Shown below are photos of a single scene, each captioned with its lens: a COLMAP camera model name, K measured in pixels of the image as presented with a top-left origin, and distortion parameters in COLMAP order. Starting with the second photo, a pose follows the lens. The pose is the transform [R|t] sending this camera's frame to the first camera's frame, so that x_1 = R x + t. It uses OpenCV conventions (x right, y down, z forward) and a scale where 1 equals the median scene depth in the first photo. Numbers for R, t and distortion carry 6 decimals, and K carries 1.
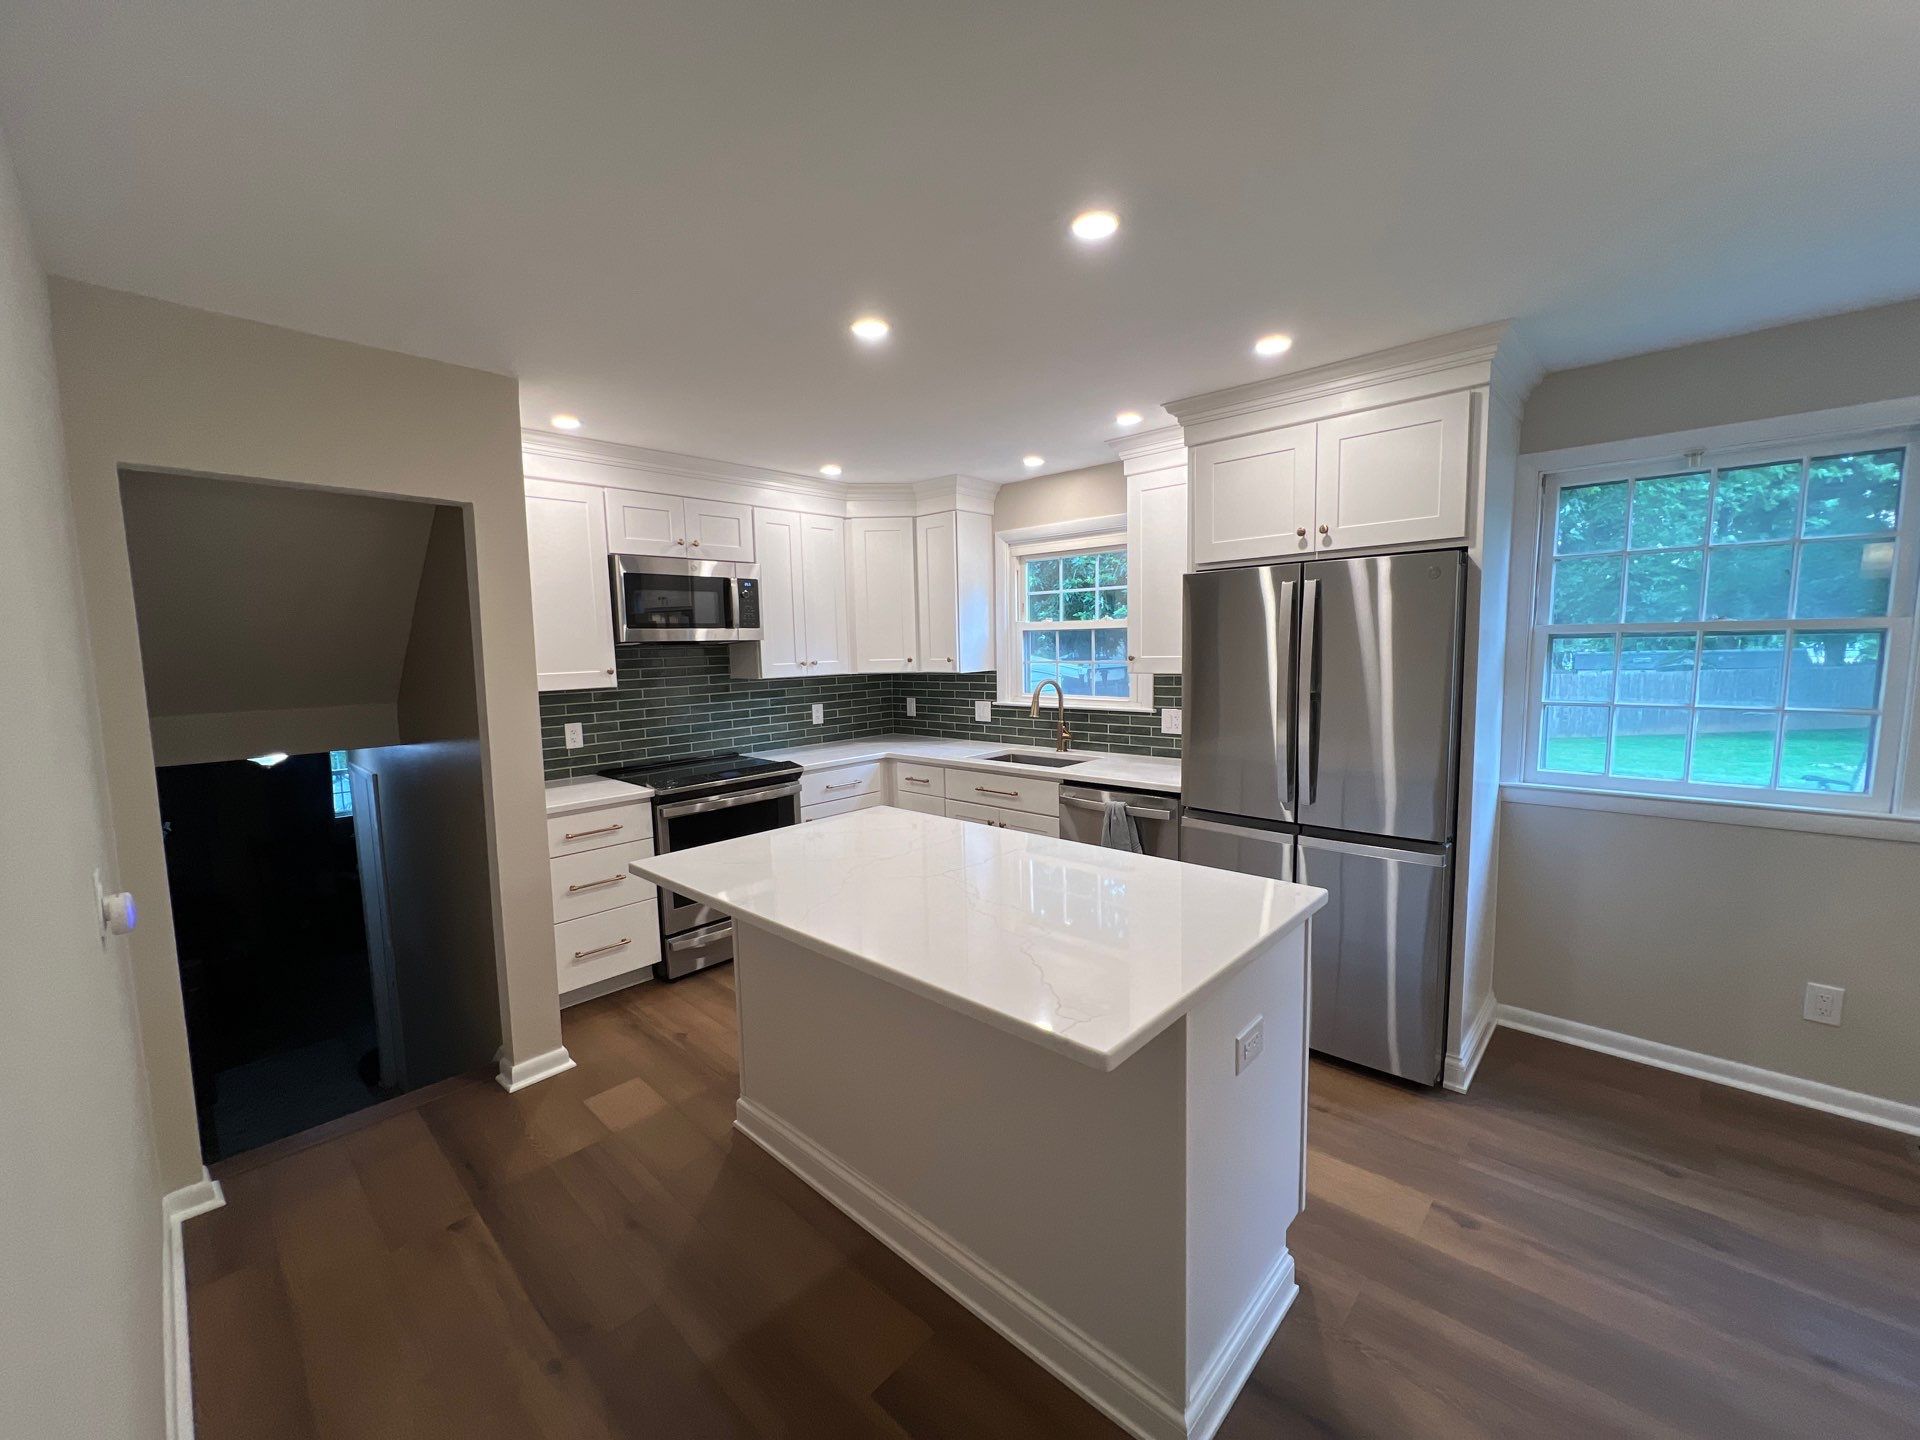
lens RADIAL K [[767.3, 0, 956.9], [0, 767.3, 723.3], [0, 0, 1]] dist [0.001189, -0.000061]
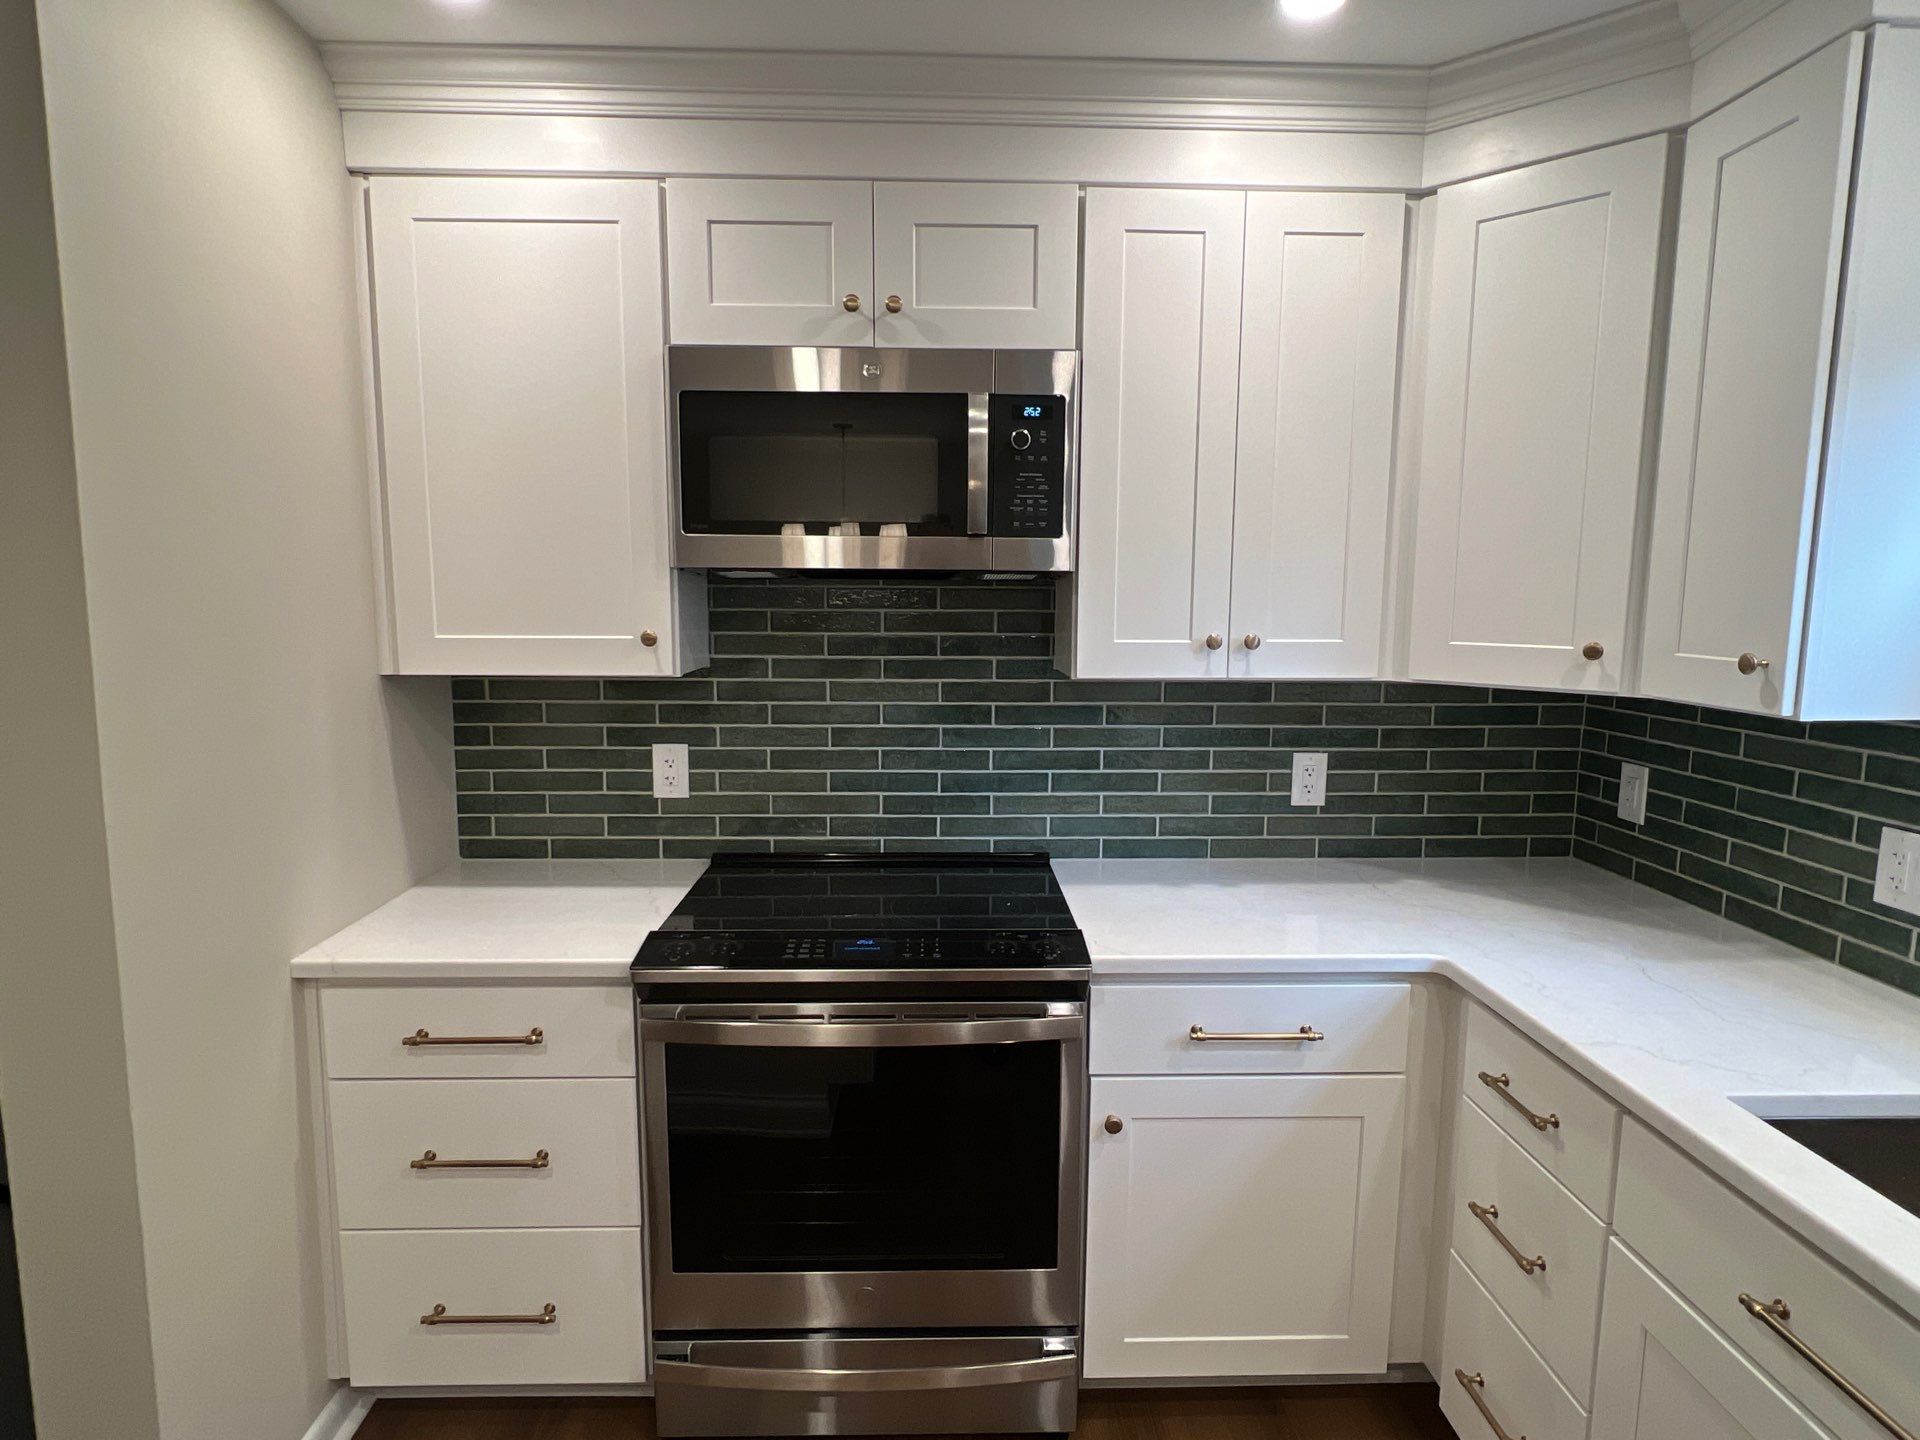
lens RADIAL K [[1045.4, 0, 950.5], [0, 1045.4, 722.0], [0, 0, 1]] dist [0.000549, 0.000179]
pose [[0.707635, 0.117744, -0.696699, 0.050422], [-0.097826, 0.992848, 0.068432, -0.067753], [0.699774, 0.019731, 0.714092, 0.624702]]
